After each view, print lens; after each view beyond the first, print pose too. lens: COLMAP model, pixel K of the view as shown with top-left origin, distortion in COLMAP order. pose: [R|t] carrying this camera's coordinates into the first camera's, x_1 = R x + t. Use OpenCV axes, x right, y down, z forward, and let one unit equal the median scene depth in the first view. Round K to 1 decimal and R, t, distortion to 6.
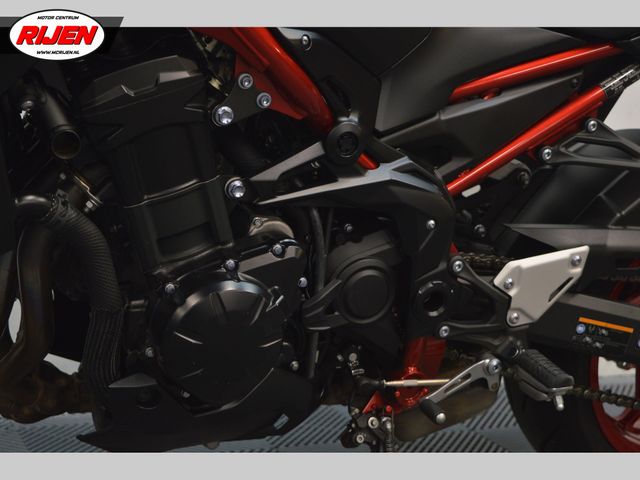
lens RADIAL K [[1156.6, 0, 319.8], [0, 1156.6, 239.6], [0, 0, 1]] dist [0.039606, 0.000000]
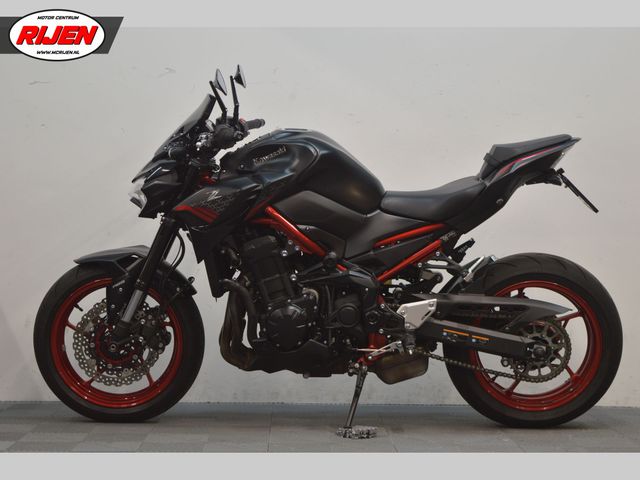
lens RADIAL K [[1387.0, 0, 320.6], [0, 1387.0, 241.1], [0, 0, 1]] dist [0.032967, 0.000000]
pose [[0.911423, -0.057905, -0.407375, 1.334948], [-0.014245, 0.985014, -0.171882, 0.438639], [0.411223, 0.162460, 0.896940, -2.036518]]
